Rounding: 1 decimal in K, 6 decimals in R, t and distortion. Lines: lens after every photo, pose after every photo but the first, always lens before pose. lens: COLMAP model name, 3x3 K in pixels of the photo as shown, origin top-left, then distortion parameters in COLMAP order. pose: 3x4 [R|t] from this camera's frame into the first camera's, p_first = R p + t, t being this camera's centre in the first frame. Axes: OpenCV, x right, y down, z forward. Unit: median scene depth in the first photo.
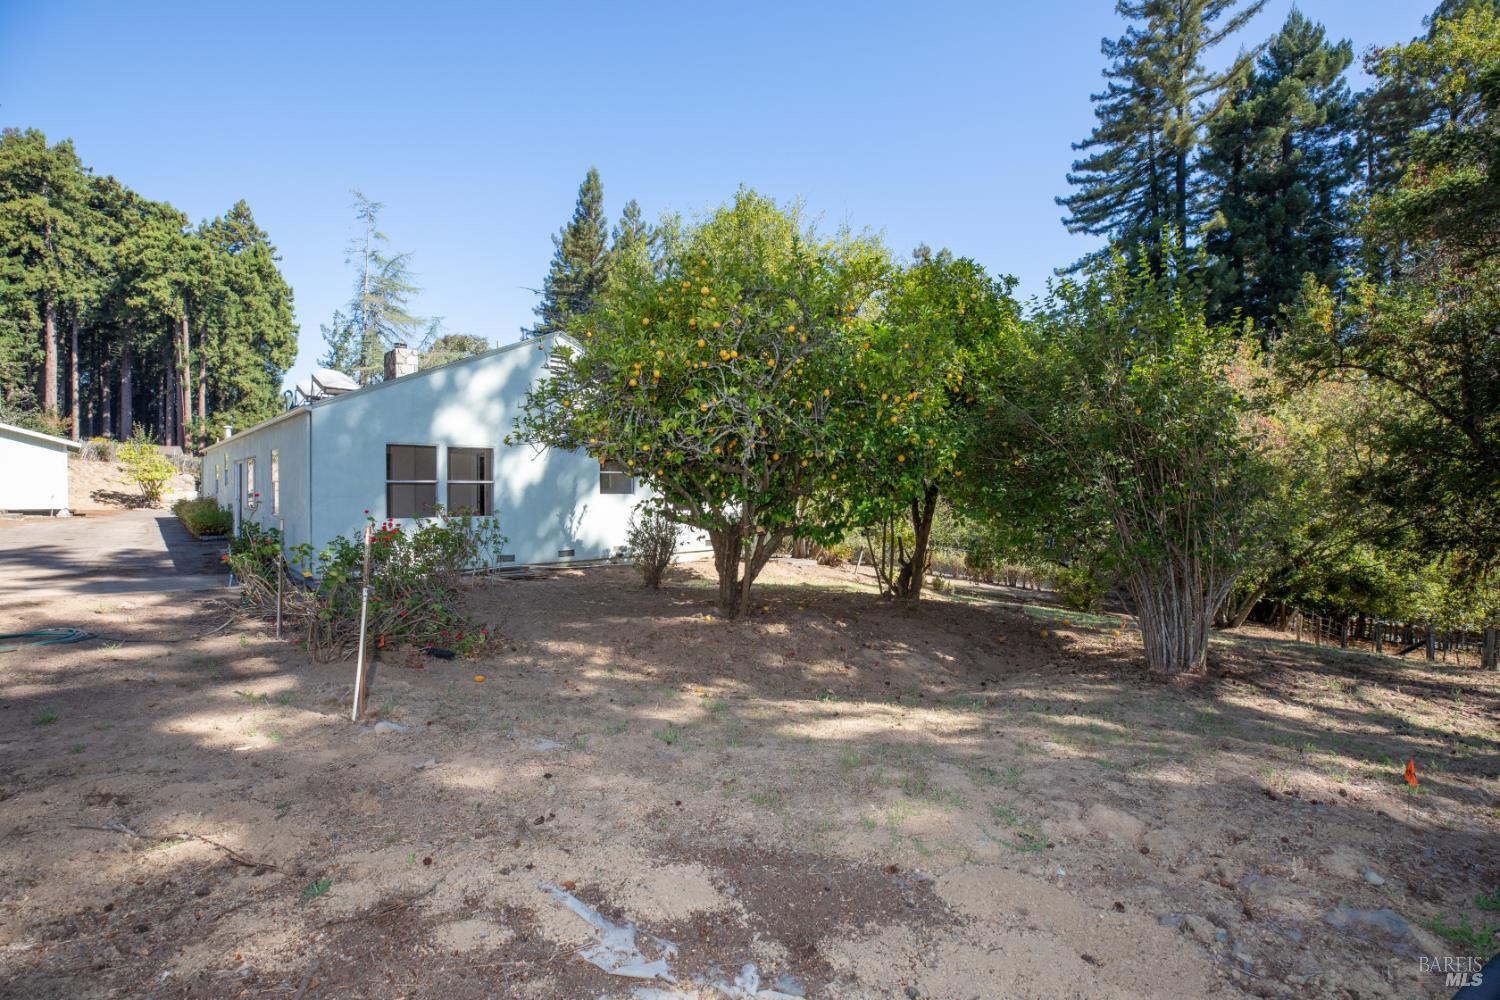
lens RADIAL K [[686.4, 0, 751.8], [0, 686.4, 497.1], [0, 0, 1]] dist [-0.044690, 0.013911]
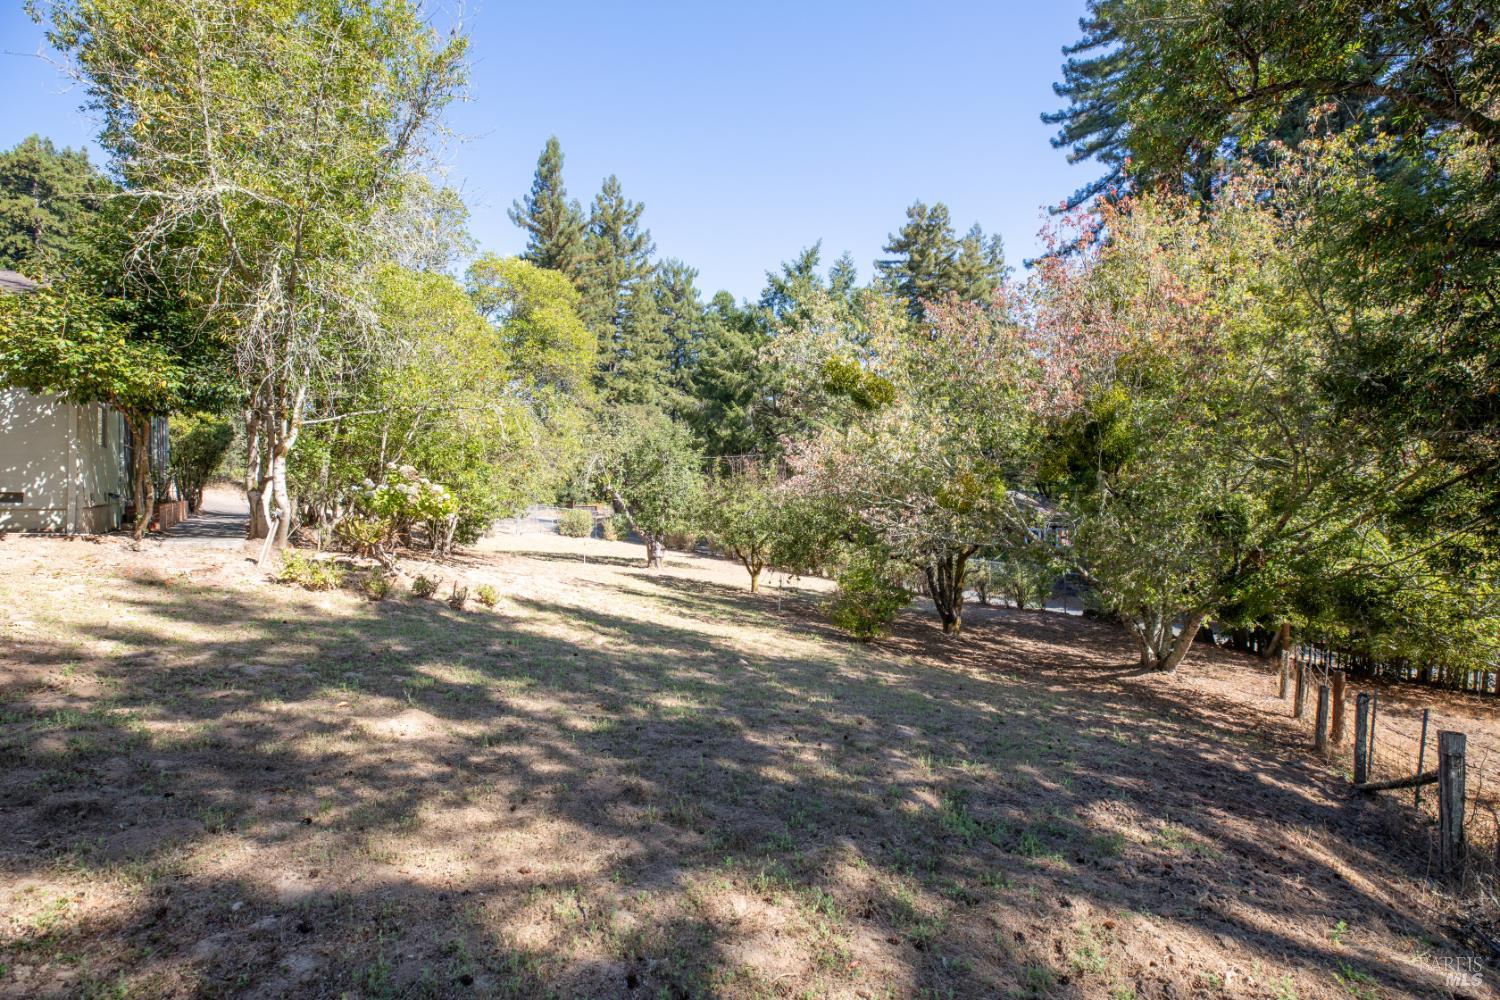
lens RADIAL K [[686.4, 0, 751.8], [0, 686.4, 497.1], [0, 0, 1]] dist [-0.044690, 0.013911]
pose [[0.994790, -0.003457, -0.101885, 0.124464], [0.002695, 0.999967, -0.007611, 0.013747], [0.101908, 0.007297, 0.994767, 0.111674]]
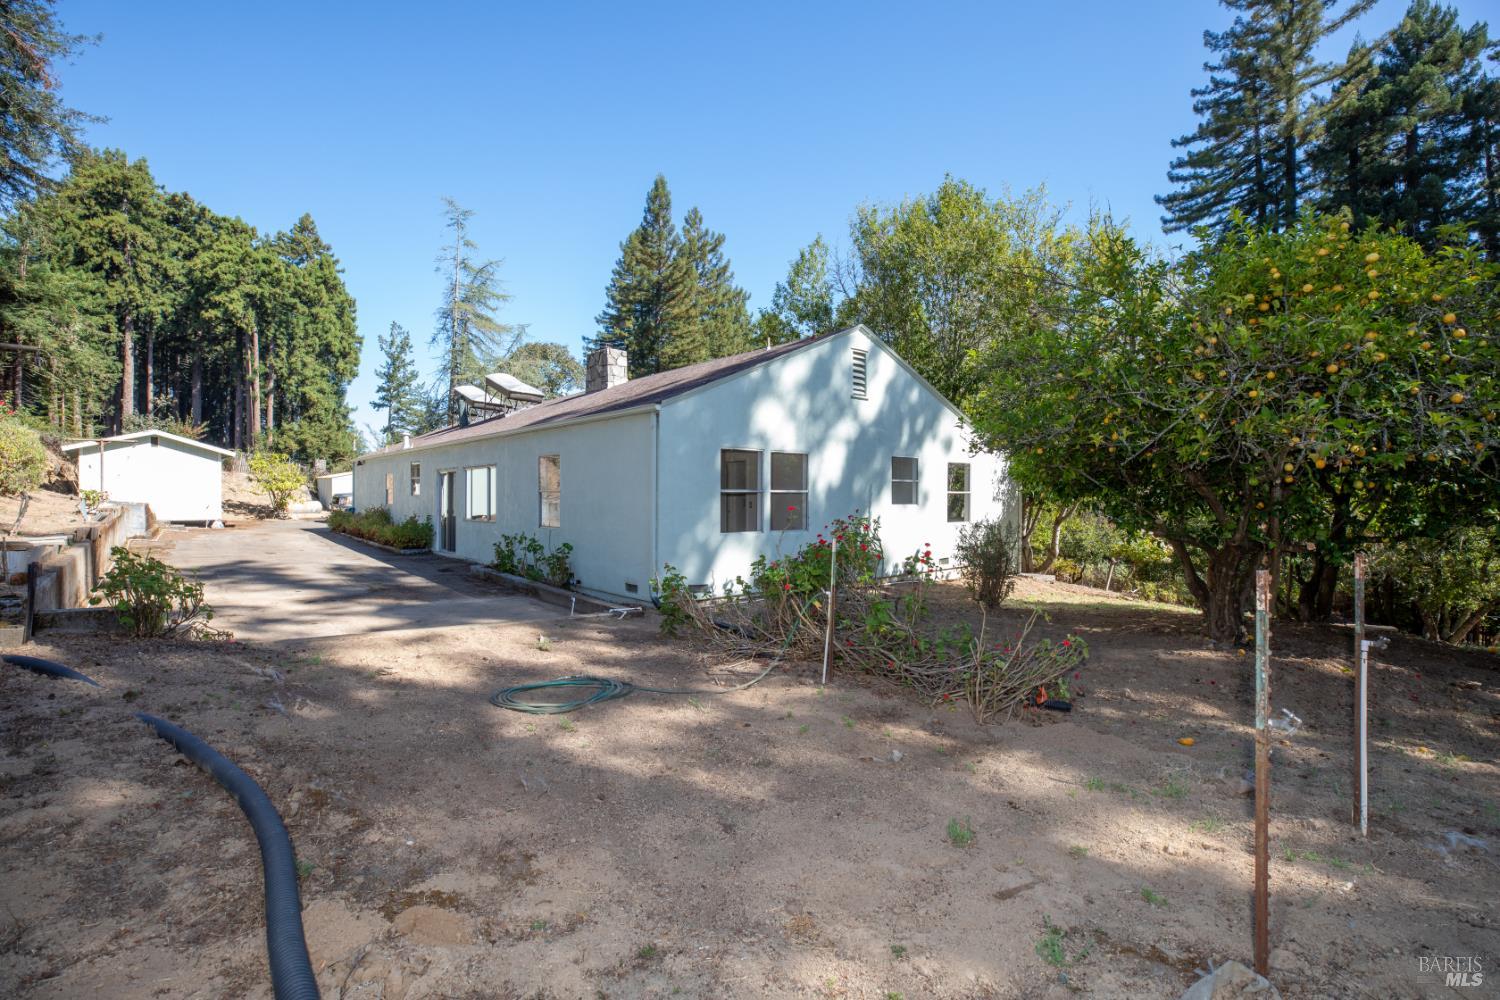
lens RADIAL K [[686.4, 0, 751.8], [0, 686.4, 497.1], [0, 0, 1]] dist [-0.044690, 0.013911]
pose [[0.999333, -0.001963, -0.036465, -0.063279], [0.001500, 0.999918, -0.012734, -0.000519], [0.036487, 0.012670, 0.999254, 0.014613]]
